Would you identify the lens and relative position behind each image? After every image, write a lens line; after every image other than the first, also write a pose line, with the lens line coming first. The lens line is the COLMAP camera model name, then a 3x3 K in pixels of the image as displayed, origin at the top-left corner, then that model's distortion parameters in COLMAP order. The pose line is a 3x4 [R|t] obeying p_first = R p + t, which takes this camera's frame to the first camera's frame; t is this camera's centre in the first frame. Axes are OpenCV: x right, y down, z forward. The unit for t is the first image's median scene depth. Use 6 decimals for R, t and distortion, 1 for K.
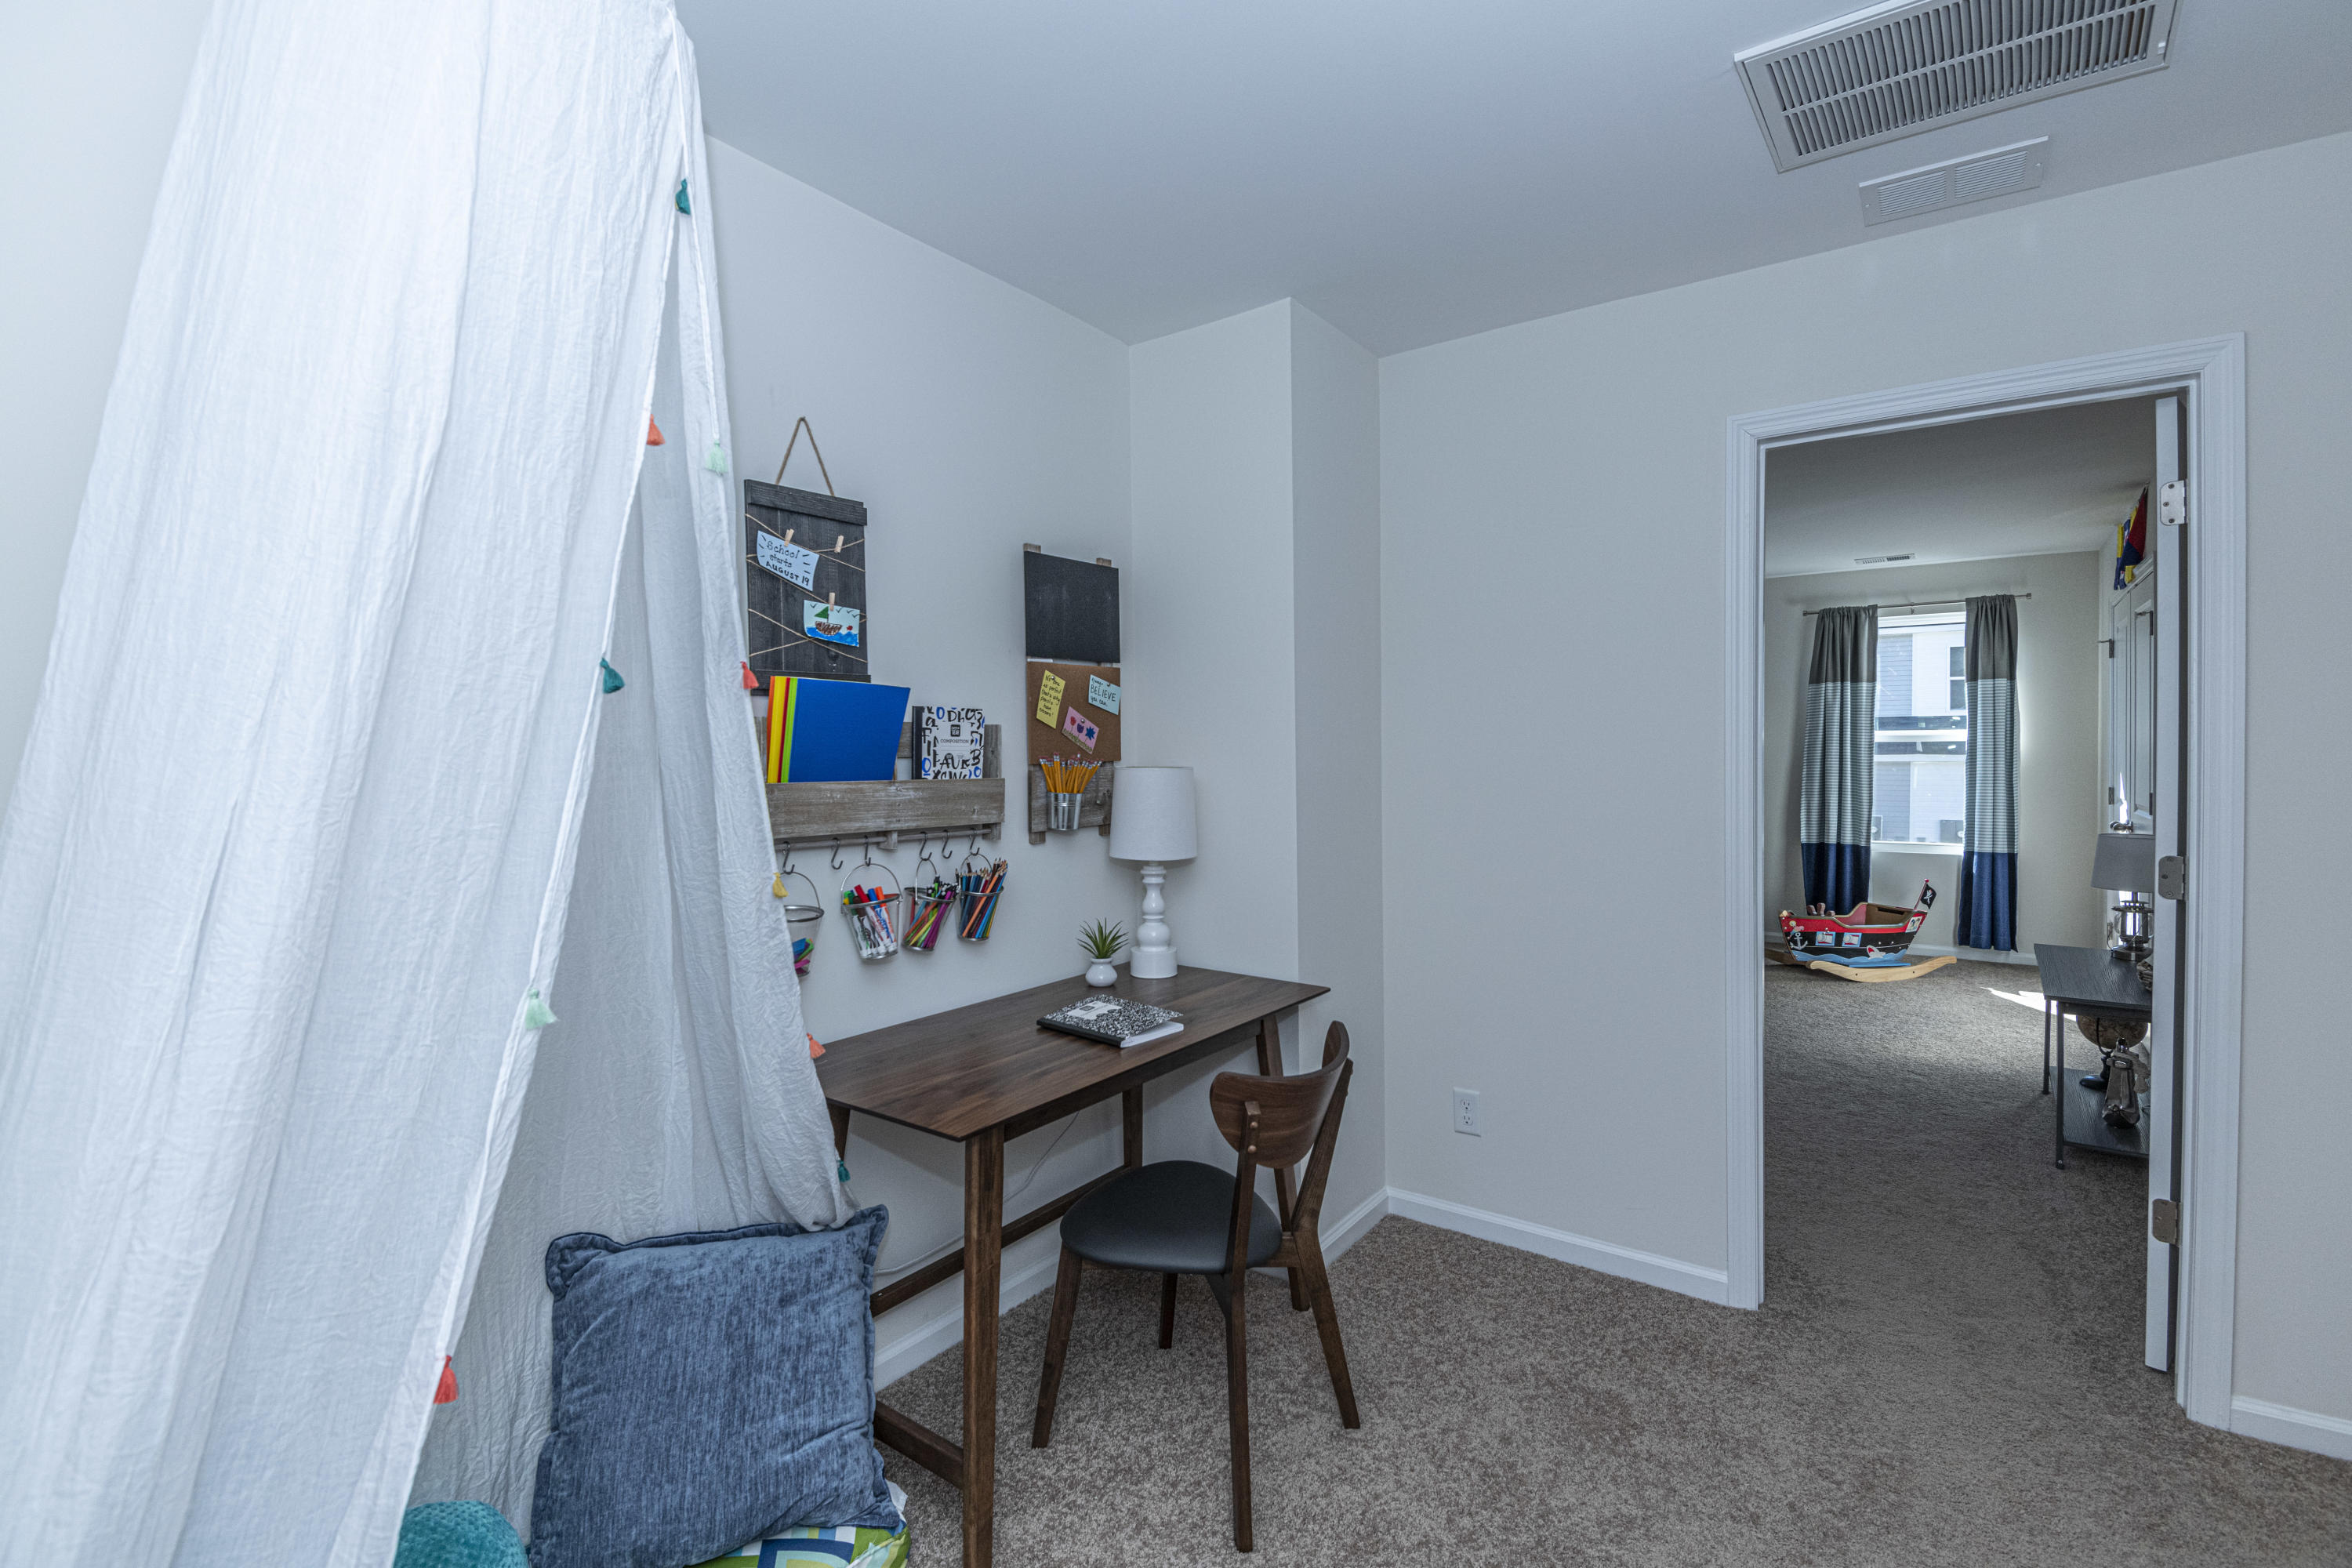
lens RADIAL K [[1059.9, 0, 1181.7], [0, 1059.9, 766.6], [0, 0, 1]] dist [0.027058, -0.024681]
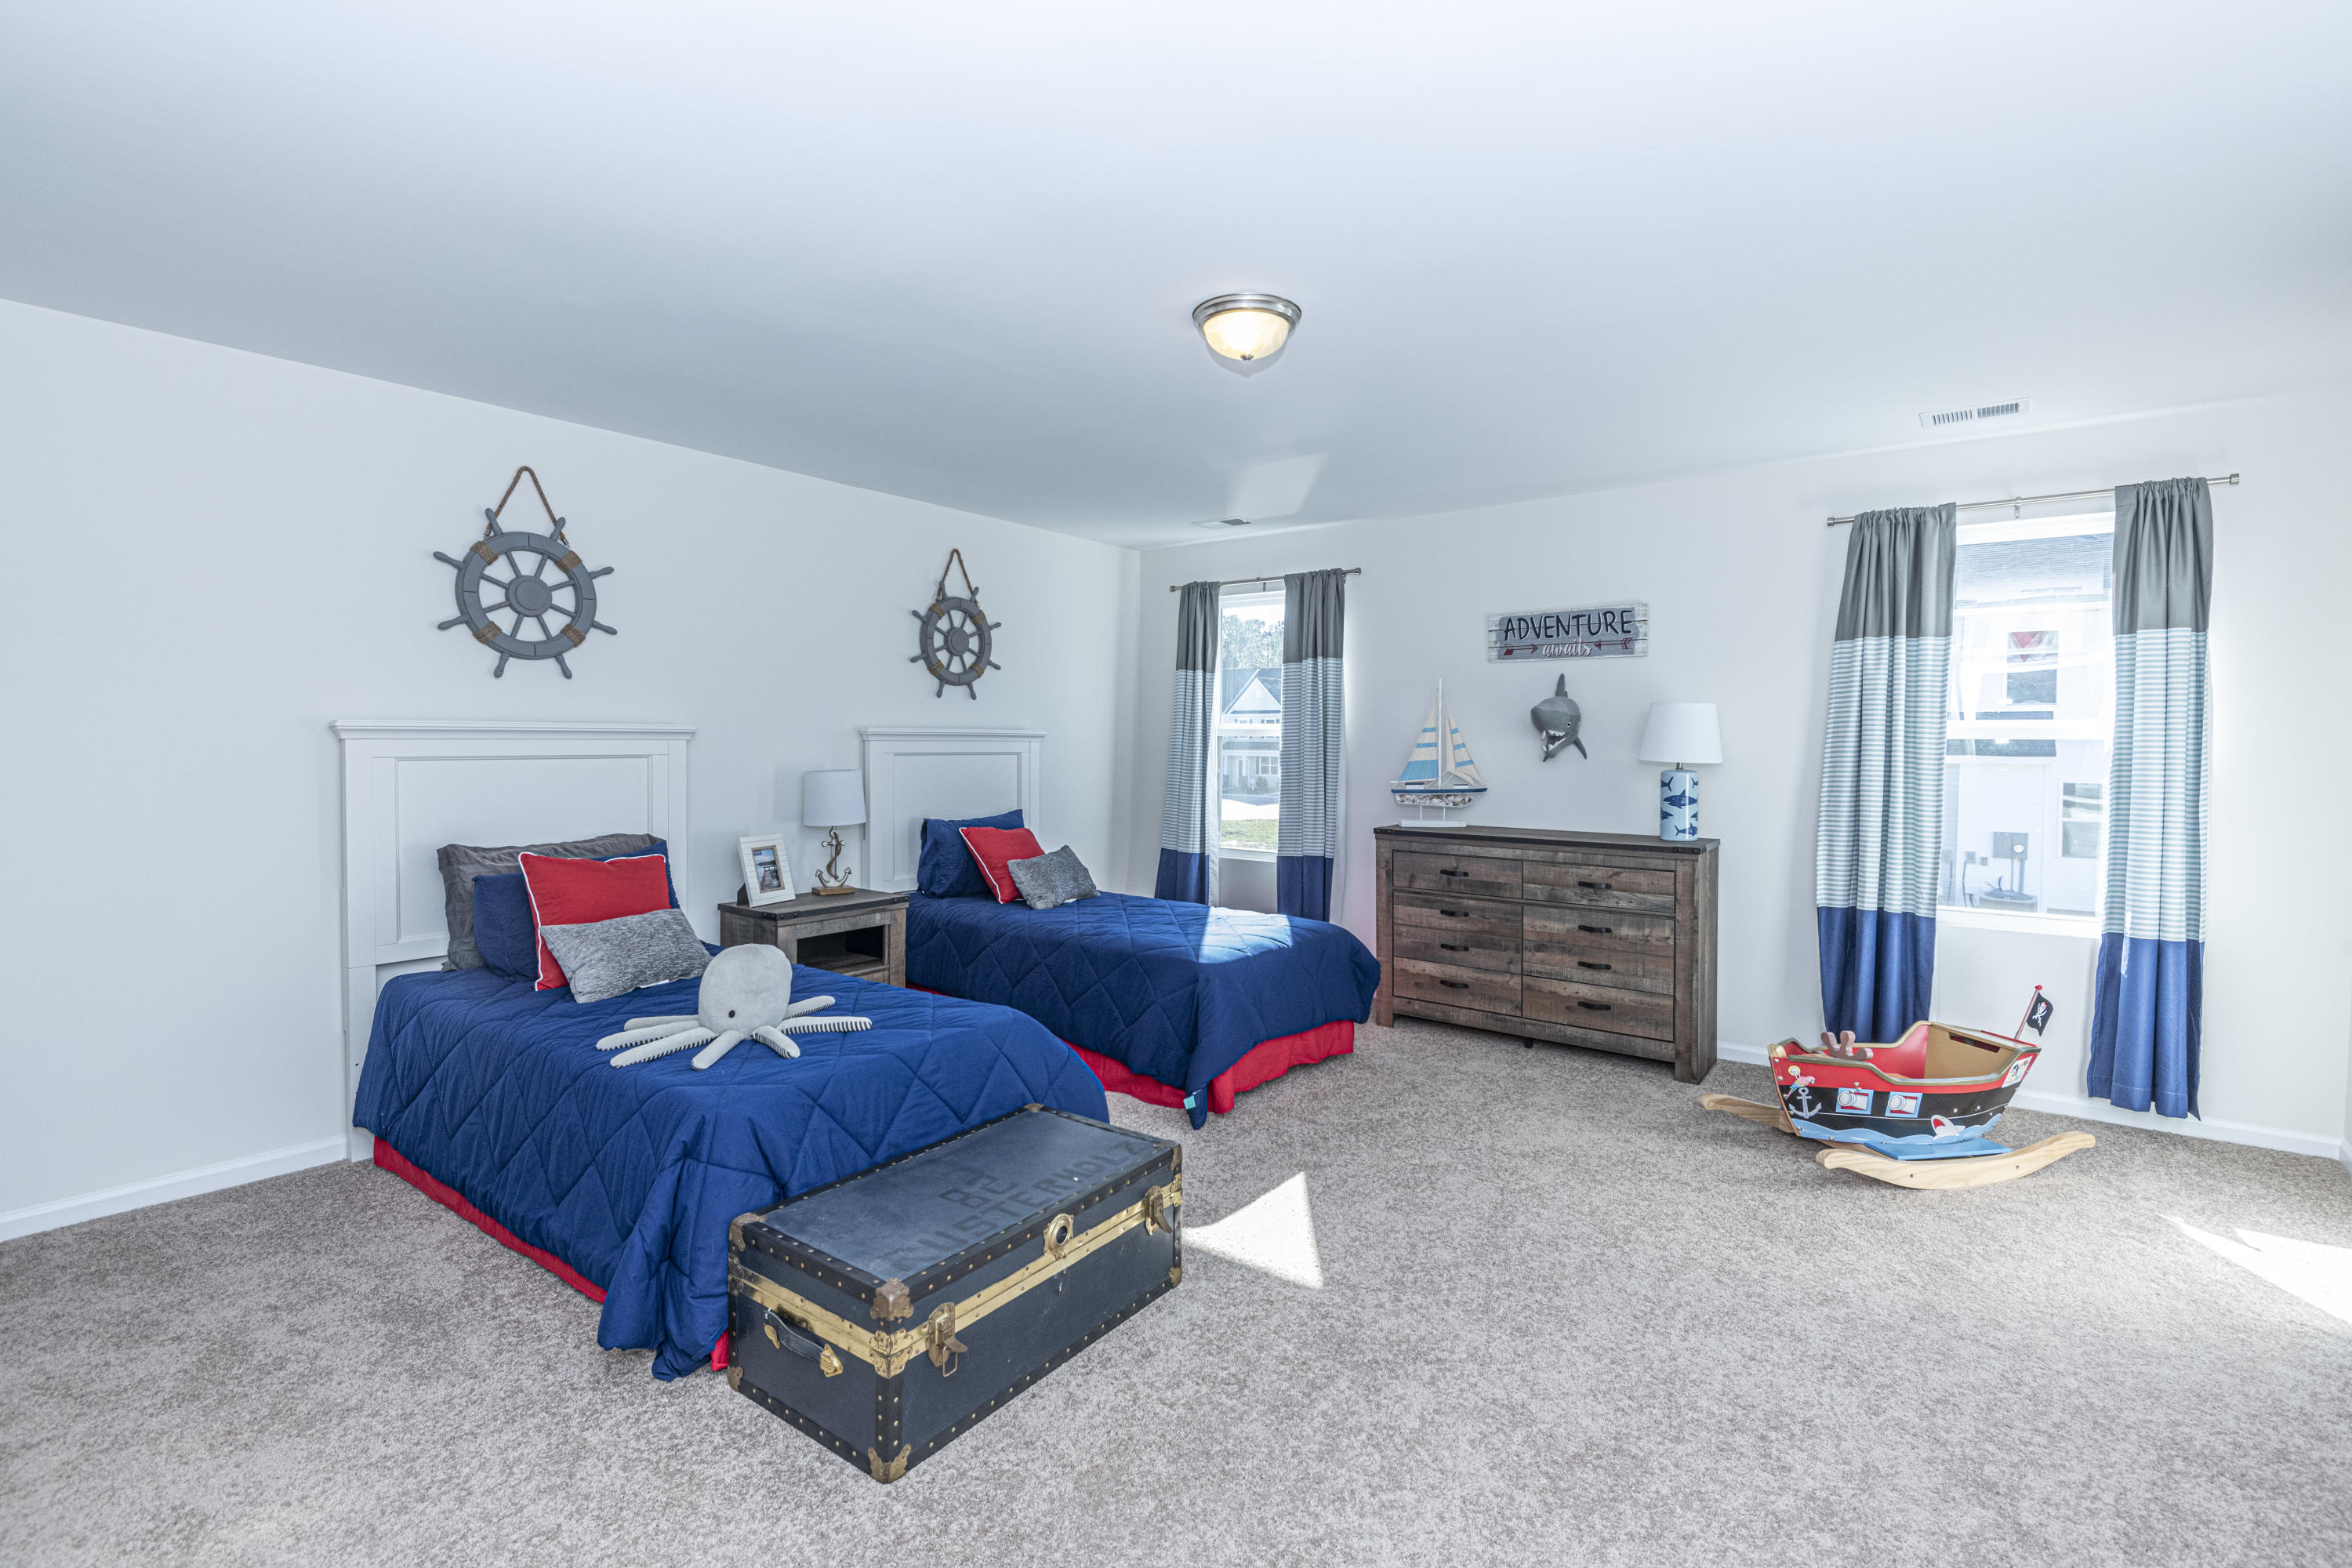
lens RADIAL K [[1059.9, 0, 1181.7], [0, 1059.9, 766.6], [0, 0, 1]] dist [0.027058, -0.024681]
pose [[0.999677, 0.011685, -0.022565, 0.258515], [-0.011406, 0.999857, 0.012480, -0.011083], [0.022707, -0.012218, 0.999667, 0.429896]]
